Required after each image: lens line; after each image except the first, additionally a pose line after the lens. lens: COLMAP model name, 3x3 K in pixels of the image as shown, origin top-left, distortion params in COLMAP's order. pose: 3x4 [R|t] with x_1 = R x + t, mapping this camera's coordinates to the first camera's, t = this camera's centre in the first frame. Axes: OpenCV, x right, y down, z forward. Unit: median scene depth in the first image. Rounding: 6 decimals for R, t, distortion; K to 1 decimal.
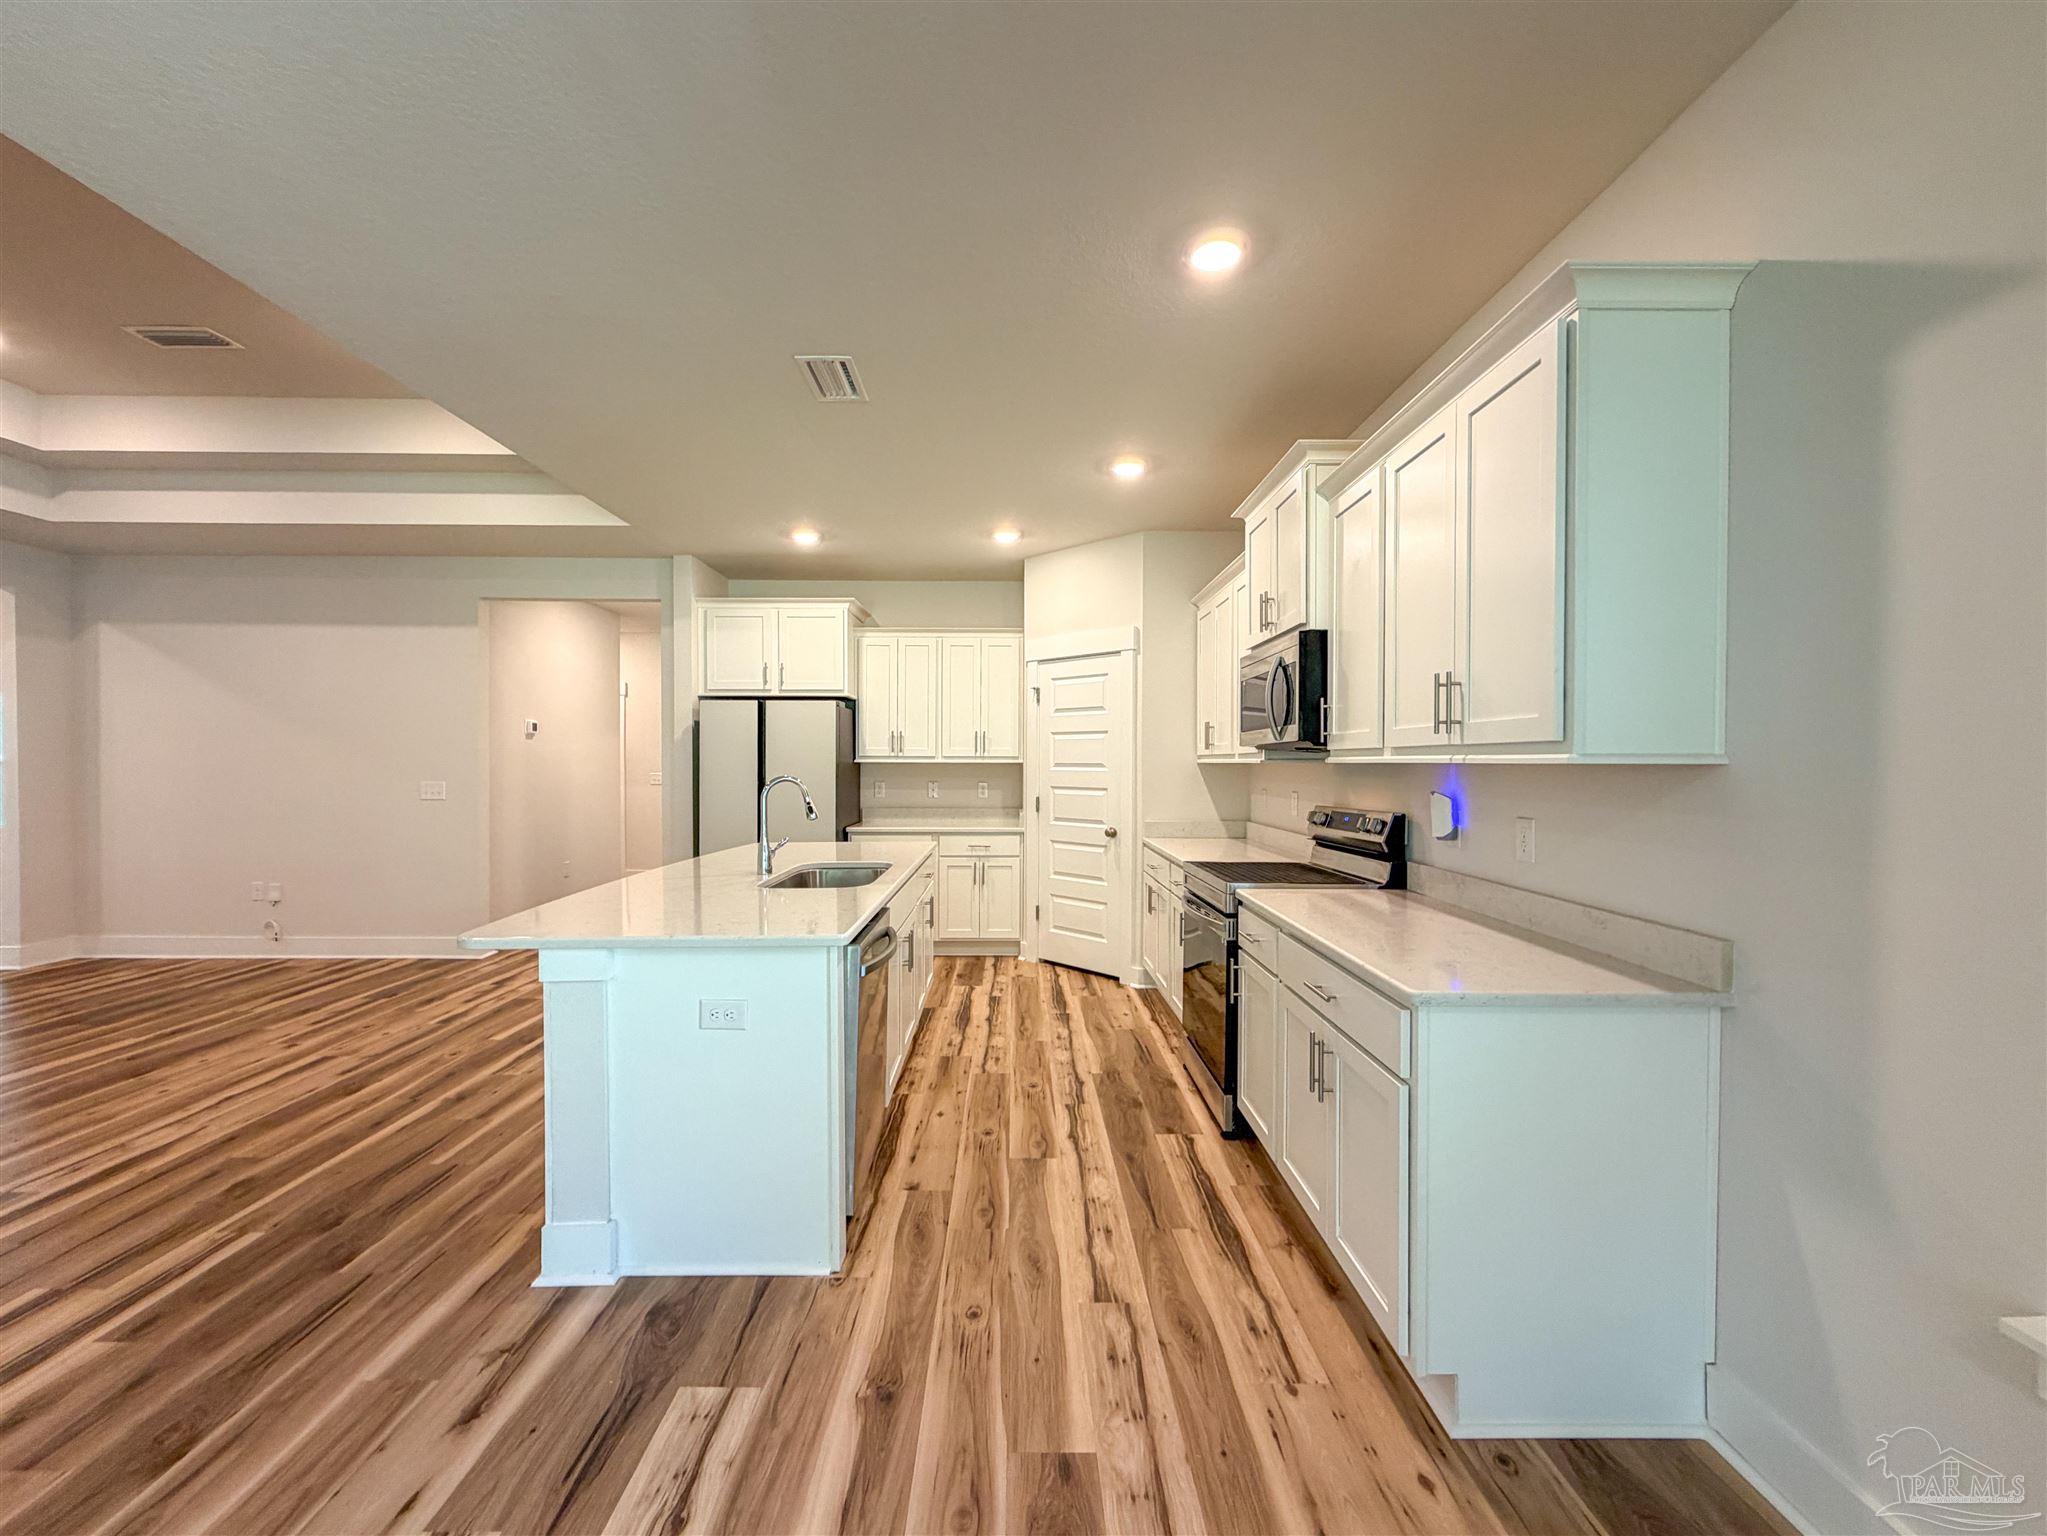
lens RADIAL K [[829.8, 0, 1032.4], [0, 829.8, 780.8], [0, 0, 1]] dist [-0.002990, 0.001558]
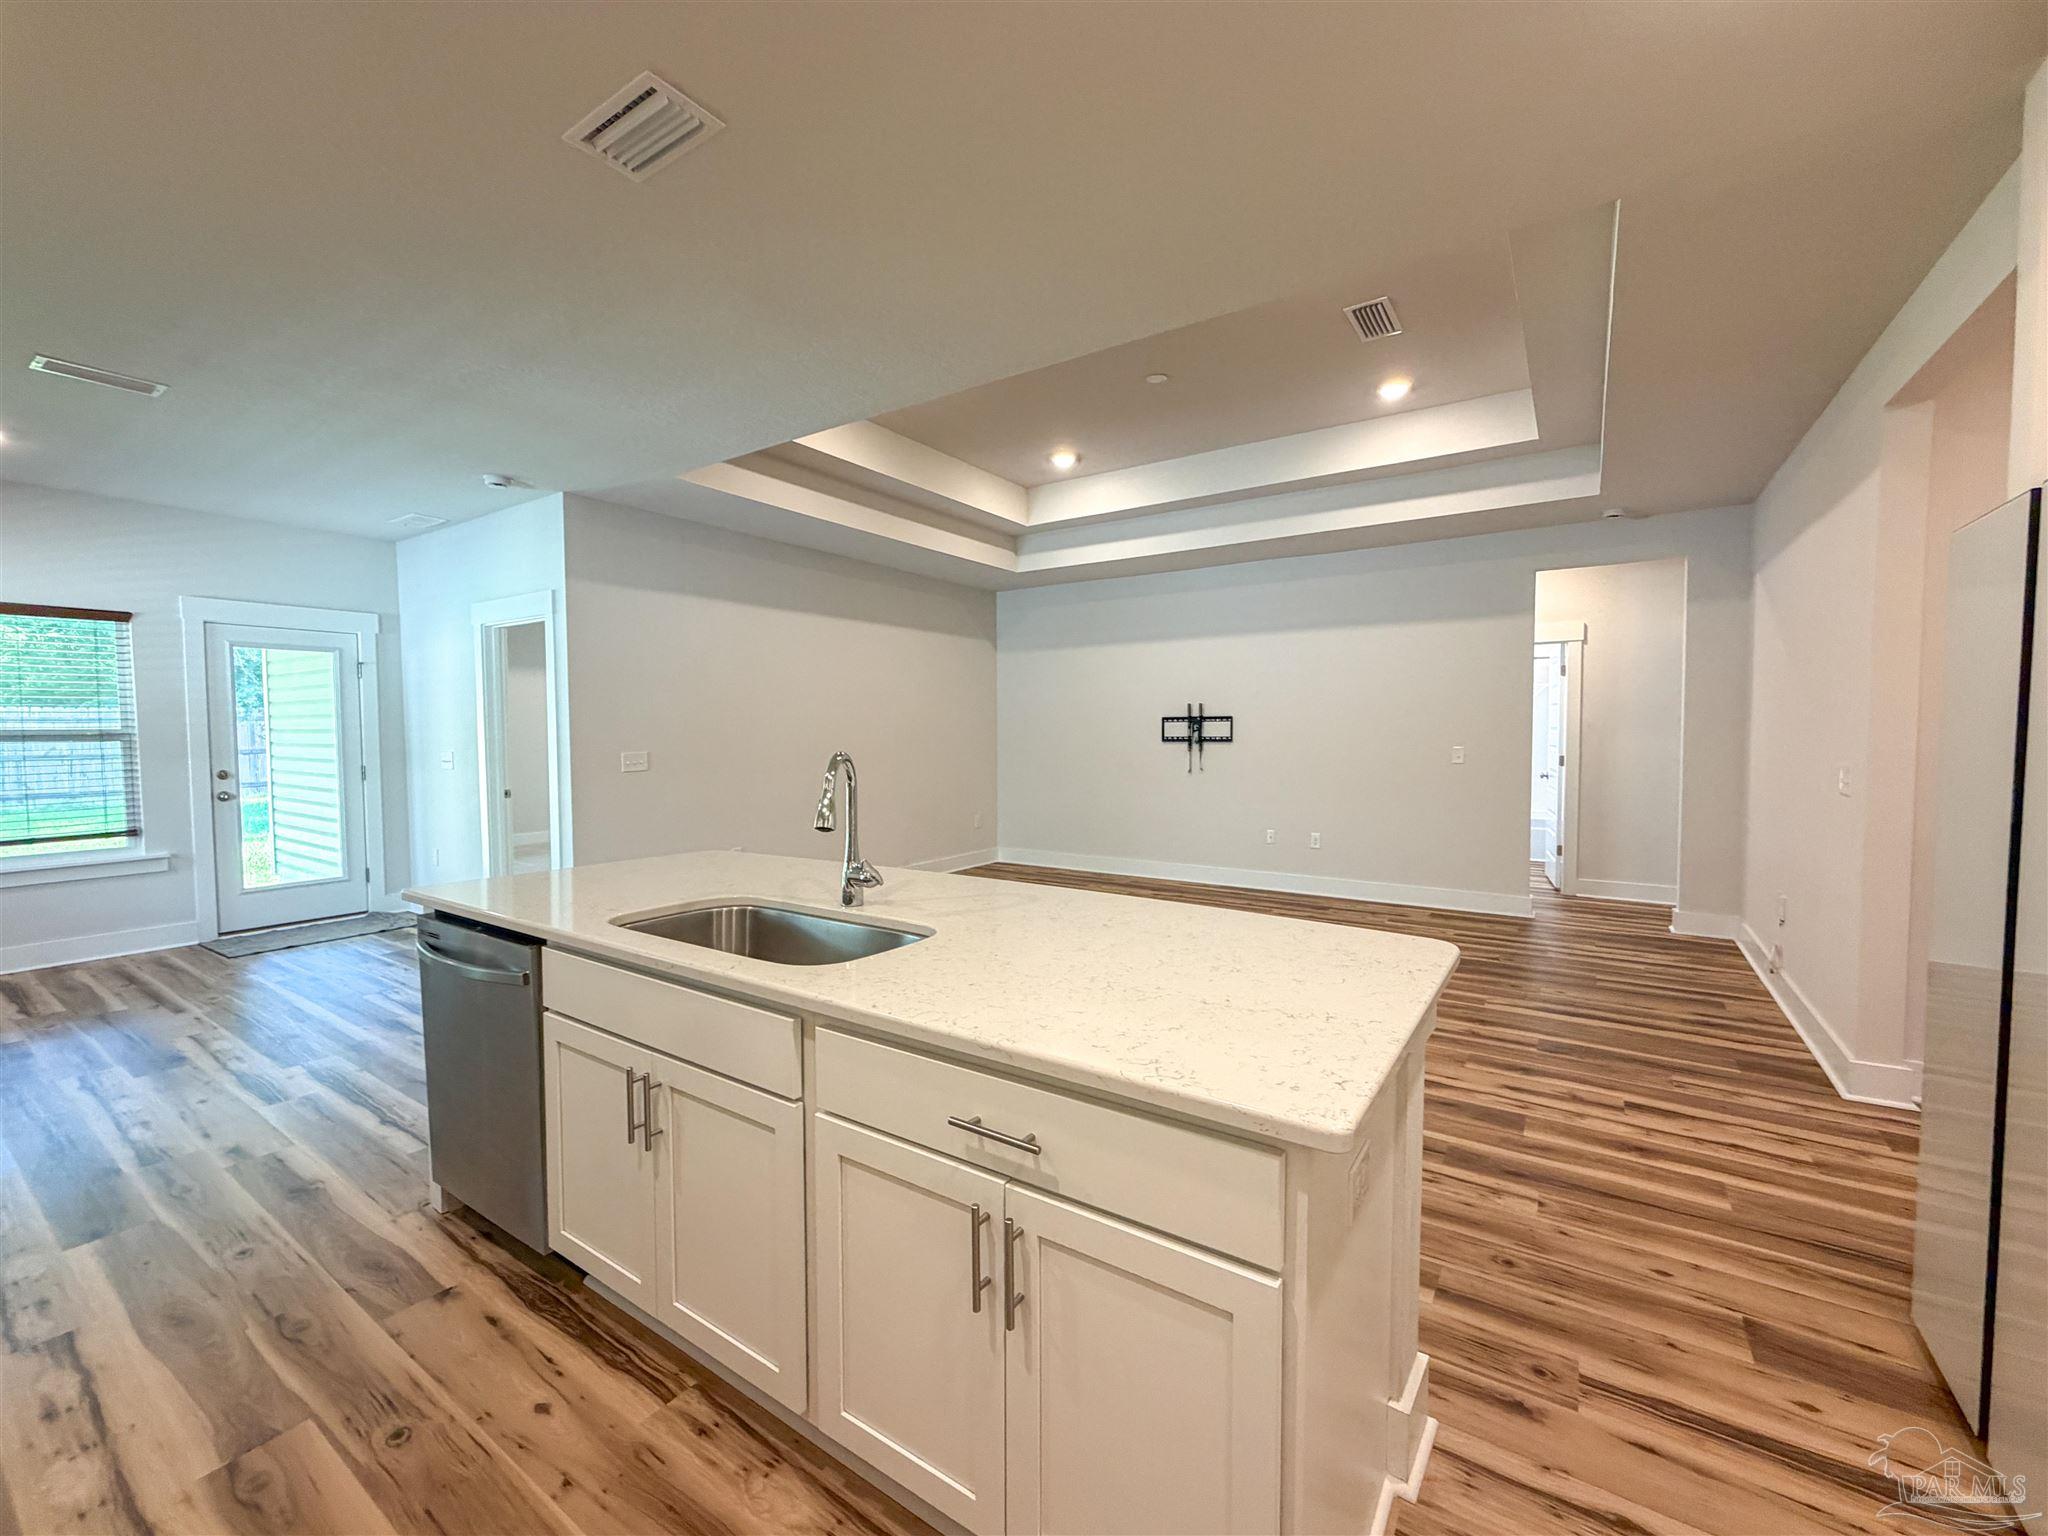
lens RADIAL K [[830.3, 0, 1010.6], [0, 830.3, 769.6], [0, 0, 1]] dist [-0.002990, 0.001558]
pose [[-0.583025, 0.037807, -0.811574, 0.110824], [-0.015404, 0.998223, 0.057567, -0.027511], [0.812308, 0.046065, -0.581407, 1.358199]]
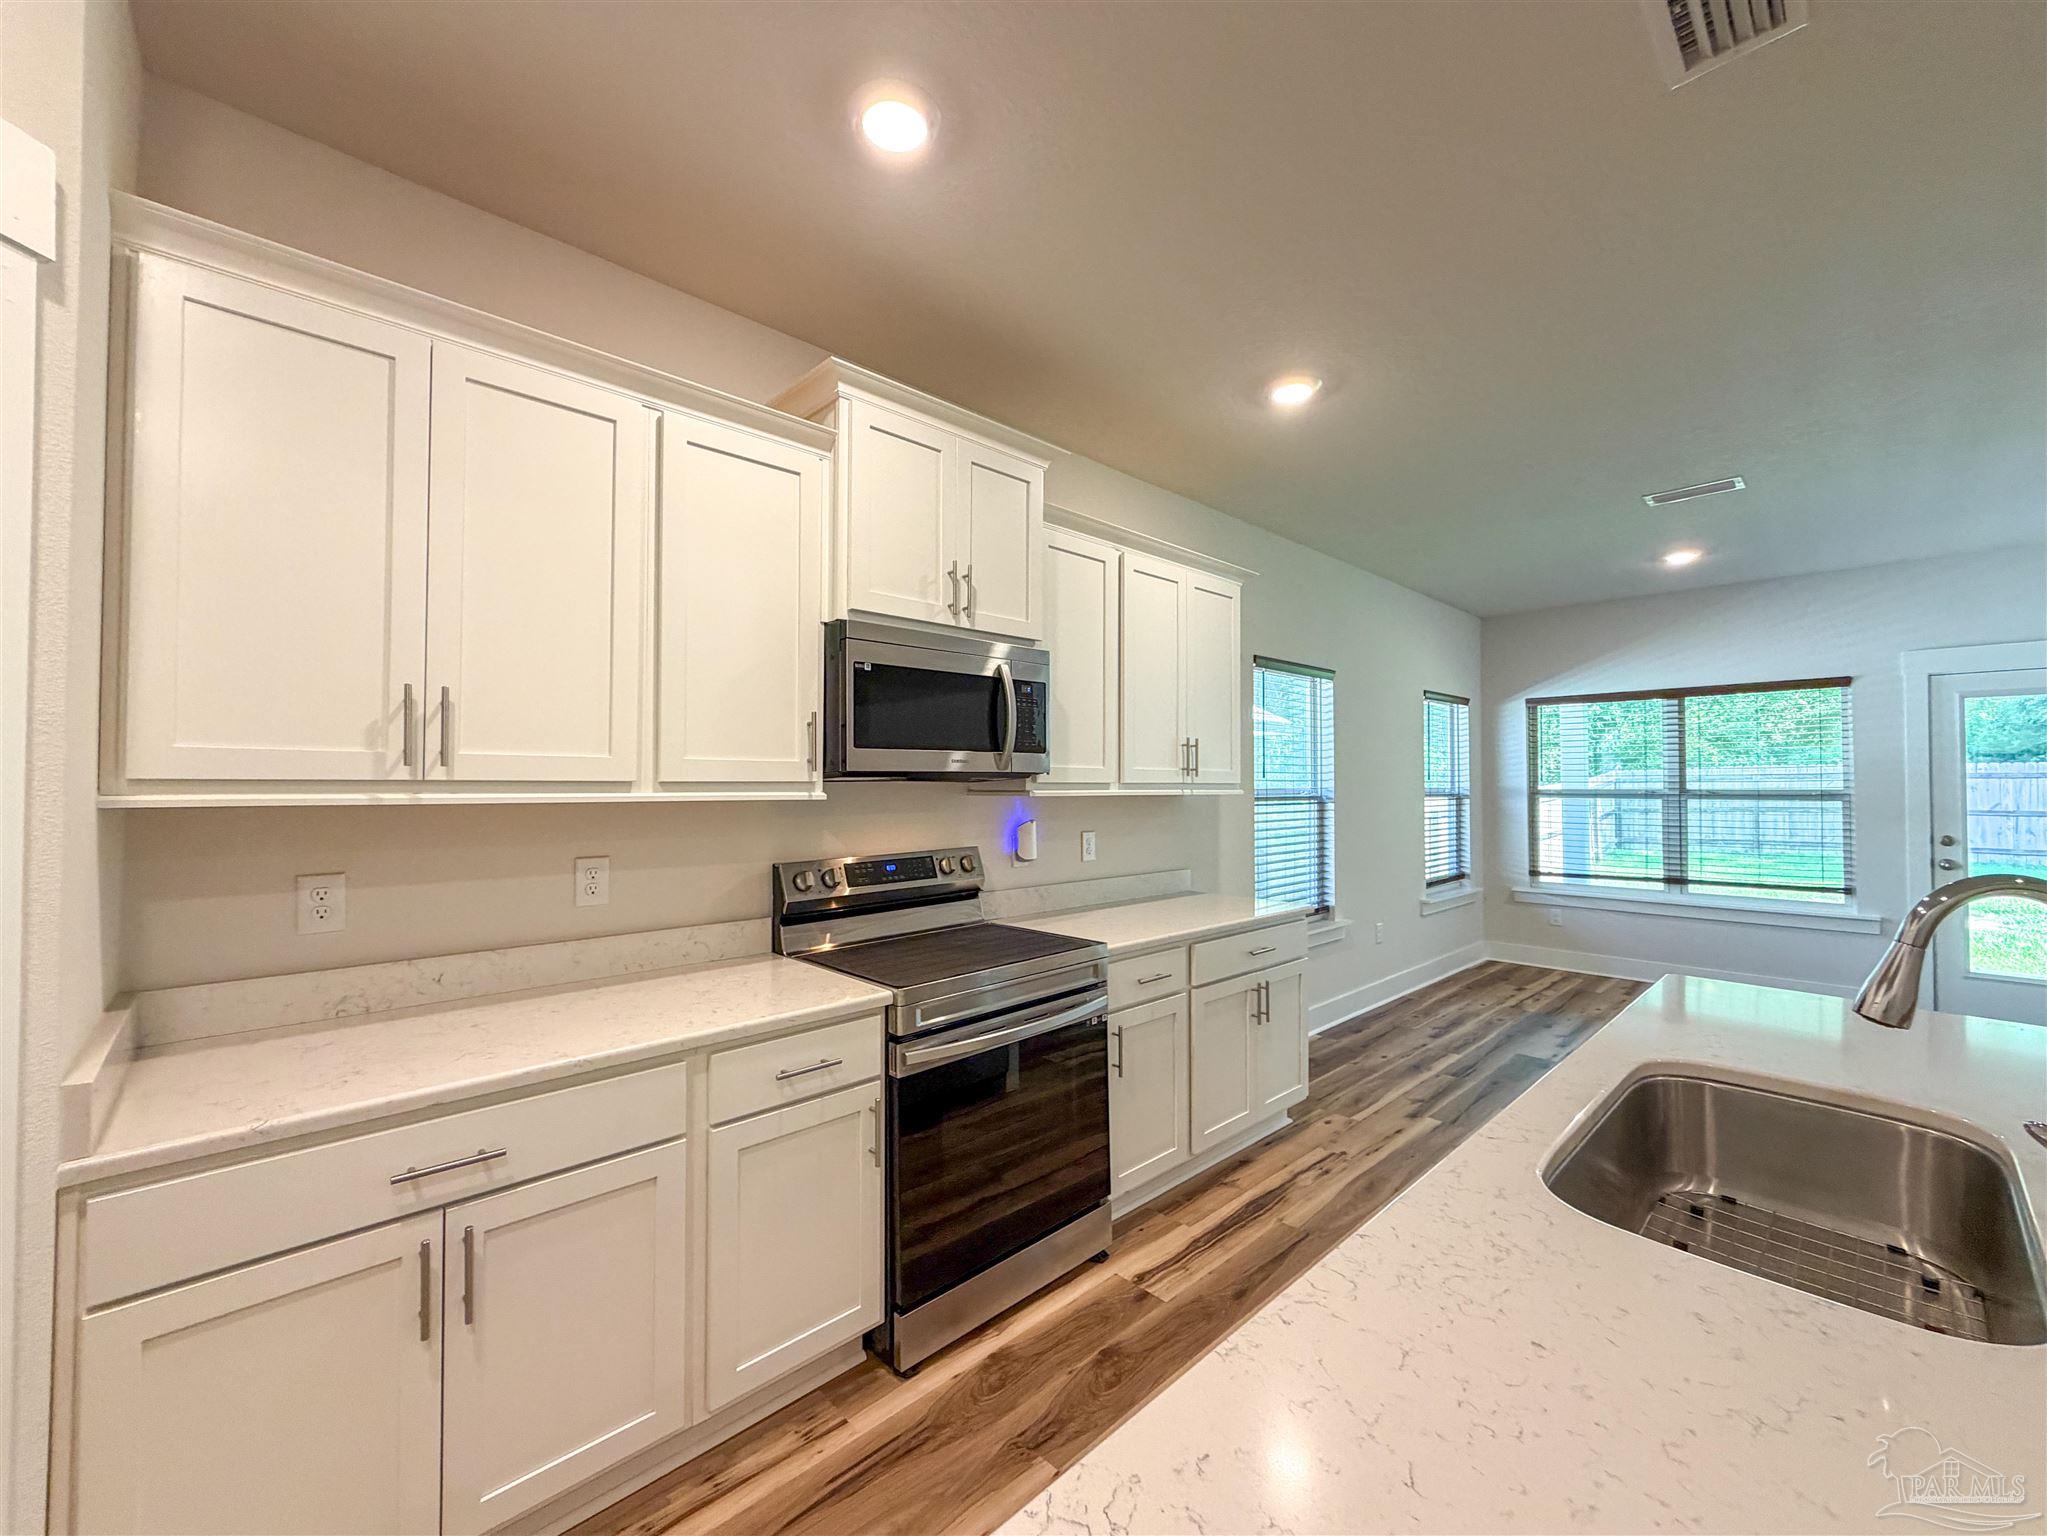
lens RADIAL K [[829.8, 0, 1027.2], [0, 829.8, 770.3], [0, 0, 1]] dist [-0.002990, 0.001558]
pose [[-0.677747, 0.007142, 0.735260, -0.266303], [0.010277, 0.999947, -0.000240, -0.040629], [-0.735223, 0.007394, -0.677785, 1.348089]]
